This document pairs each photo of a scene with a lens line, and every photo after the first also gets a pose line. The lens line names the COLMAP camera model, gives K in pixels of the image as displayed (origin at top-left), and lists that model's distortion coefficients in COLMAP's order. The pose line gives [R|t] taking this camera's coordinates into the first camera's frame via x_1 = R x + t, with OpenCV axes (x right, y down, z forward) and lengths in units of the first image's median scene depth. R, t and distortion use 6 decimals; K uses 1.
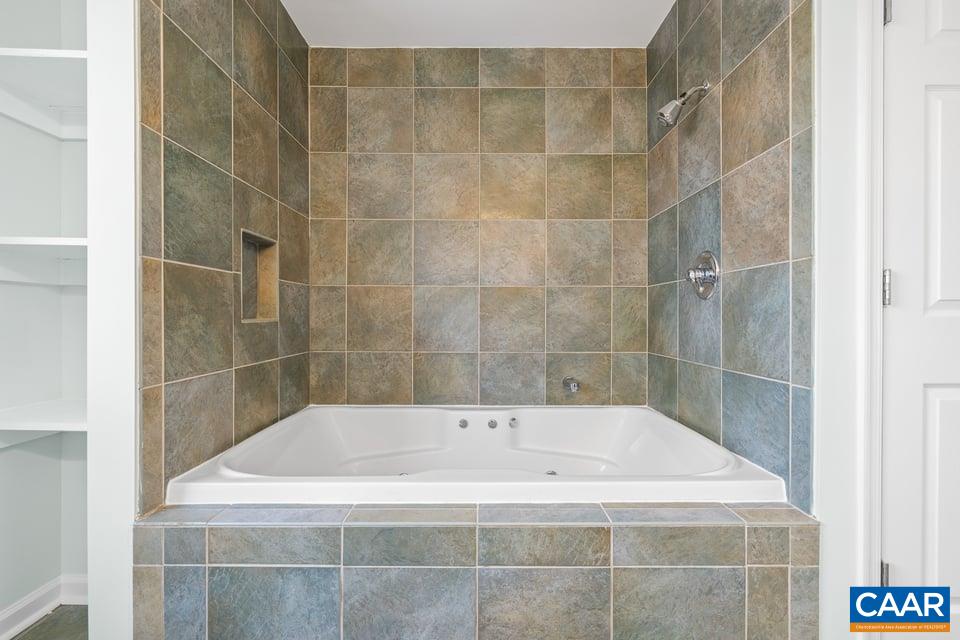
lens RADIAL K [[432.4, 0, 486.4], [0, 432.4, 318.1], [0, 0, 1]] dist [-0.004678, 0.000686]
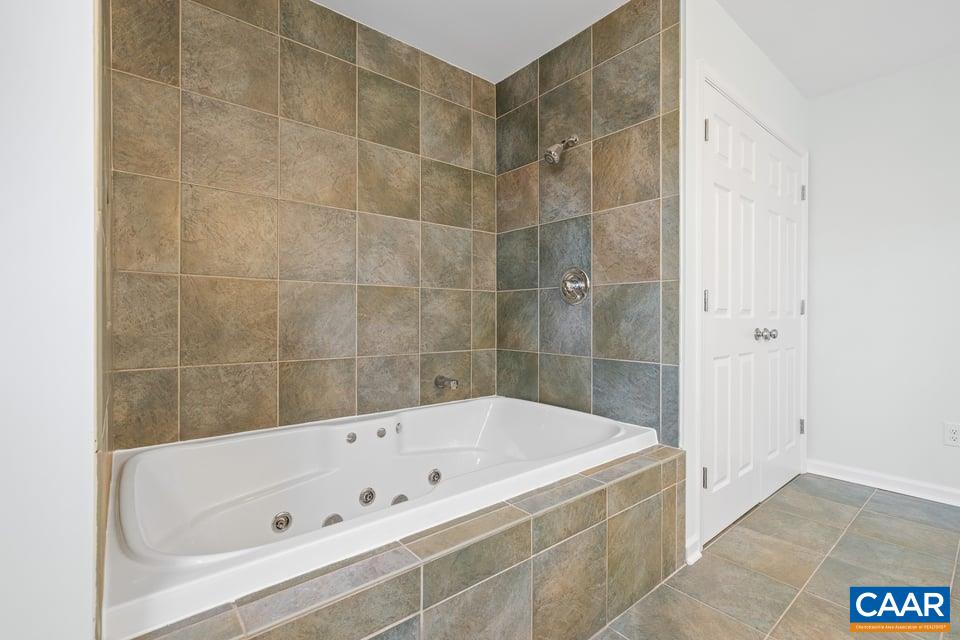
lens RADIAL K [[432.4, 0, 486.4], [0, 432.4, 318.1], [0, 0, 1]] dist [-0.004678, 0.000686]
pose [[0.771817, -0.001054, 0.635844, -0.405001], [0.000855, 0.999999, 0.000620, -0.003500], [-0.635844, 0.000065, 0.771818, 0.134145]]
